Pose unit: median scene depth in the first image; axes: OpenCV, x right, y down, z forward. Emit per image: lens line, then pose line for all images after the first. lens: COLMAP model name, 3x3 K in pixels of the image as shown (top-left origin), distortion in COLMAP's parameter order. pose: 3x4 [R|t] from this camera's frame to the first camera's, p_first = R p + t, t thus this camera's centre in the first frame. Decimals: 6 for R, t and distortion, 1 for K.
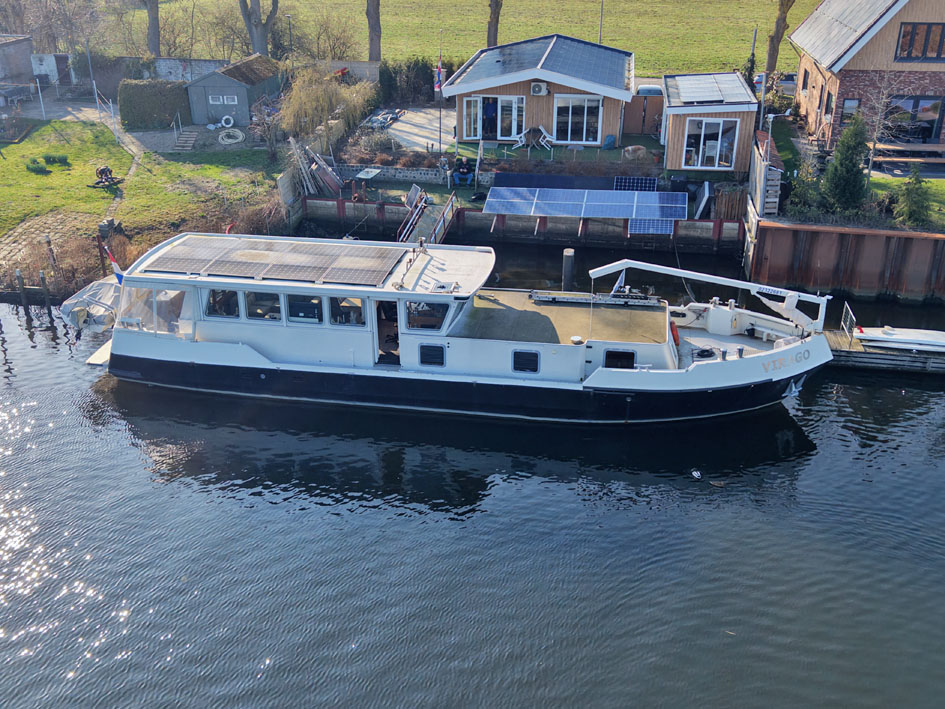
lens RADIAL K [[962.7, 0, 472.5], [0, 962.7, 354.5], [0, 0, 1]] dist [0.146060, -0.373753]
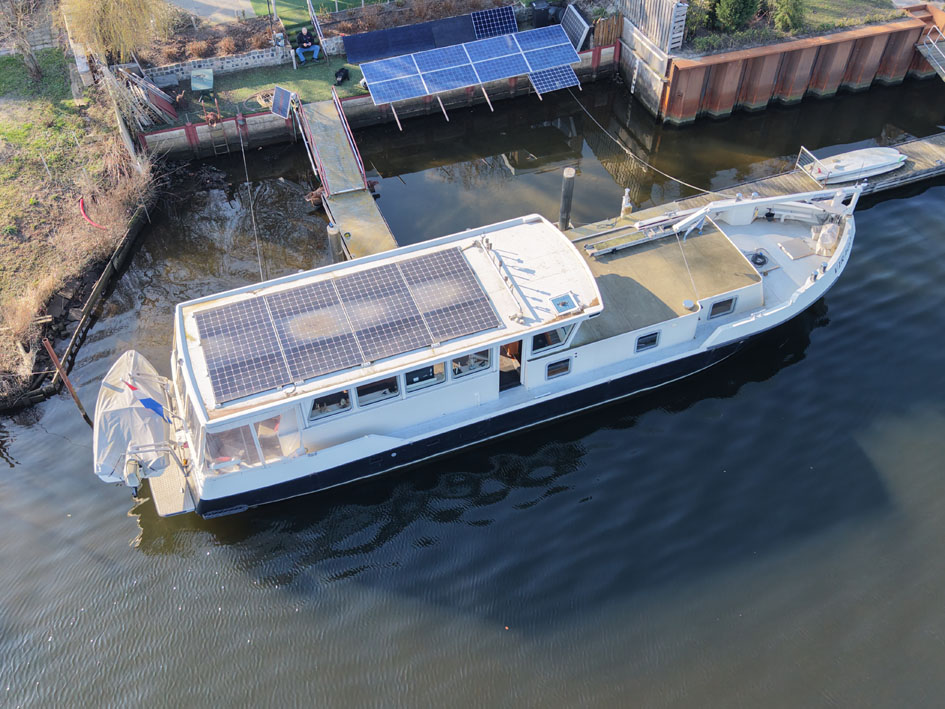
lens RADIAL K [[890.5, 0, 478.0], [0, 890.5, 332.3], [0, 0, 1]] dist [0.059154, -0.001550]
pose [[0.854592, -0.373770, 0.360511, -0.363596], [0.215077, 0.886638, 0.409408, -0.358822], [-0.472667, -0.272339, 0.838103, 0.278214]]
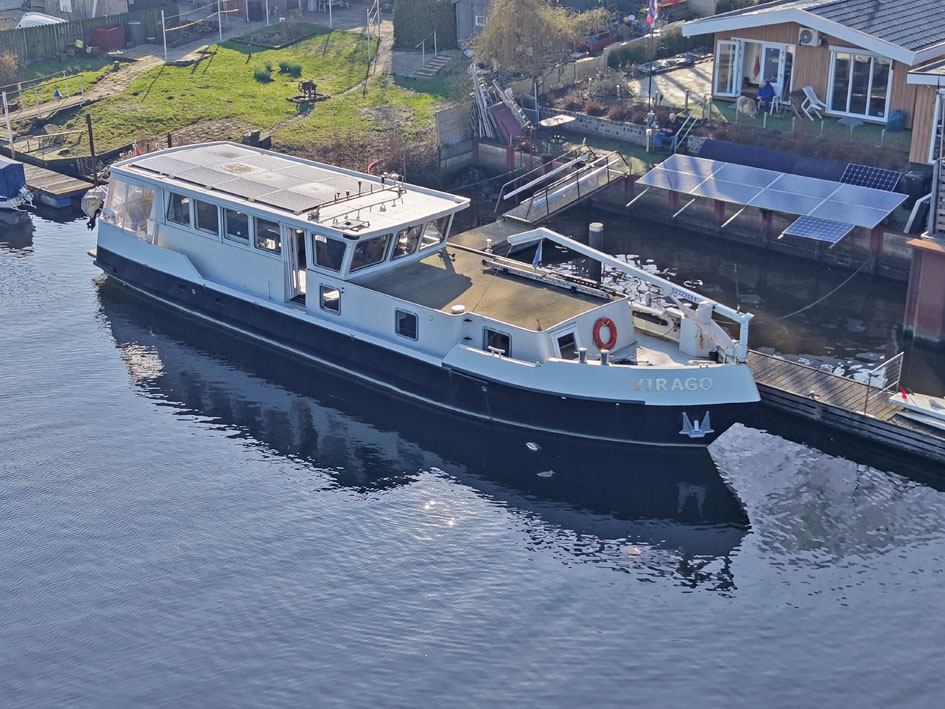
lens RADIAL K [[1429.5, 0, 472.5], [0, 1429.5, 354.5], [0, 0, 1]] dist [0.127572, -0.124680]
pose [[0.842454, 0.199728, -0.500381, 0.648169], [-0.224613, 0.974389, 0.010766, 0.005786], [0.489715, 0.103322, 0.865739, -0.055410]]
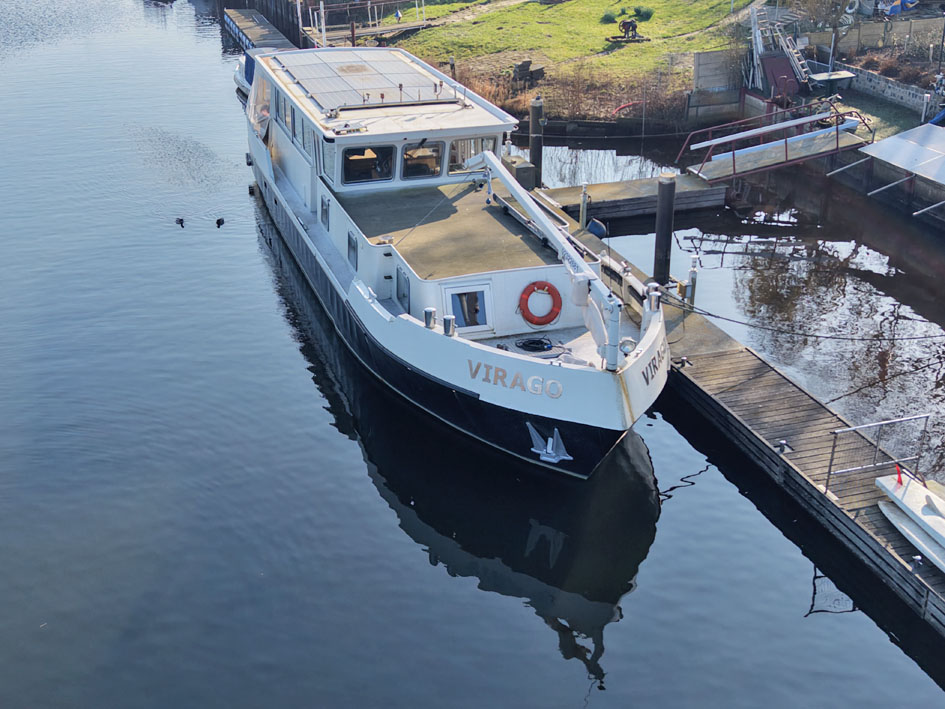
lens RADIAL K [[1162.9, 0, 472.5], [0, 1162.9, 354.5], [0, 0, 1]] dist [0.115342, -0.257547]
pose [[0.459502, 0.364956, -0.809731, 0.720025], [-0.372162, 0.906899, 0.197559, -0.109182], [0.806445, 0.210572, 0.552545, 0.529729]]
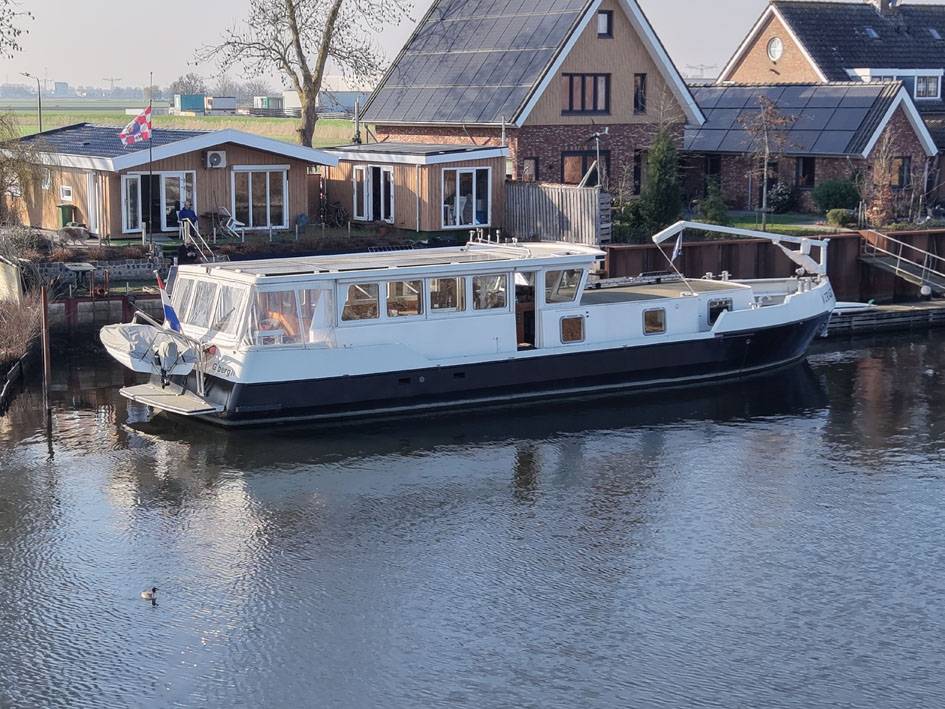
lens RADIAL K [[1954.8, 0, 451.0], [0, 1954.8, 353.9], [0, 0, 1]] dist [0.319838, 0.041523]
pose [[0.734972, -0.090605, 0.672017, -1.211160], [0.288044, 0.938893, -0.188442, 0.299780], [-0.613879, 0.332070, 0.716158, -0.217716]]
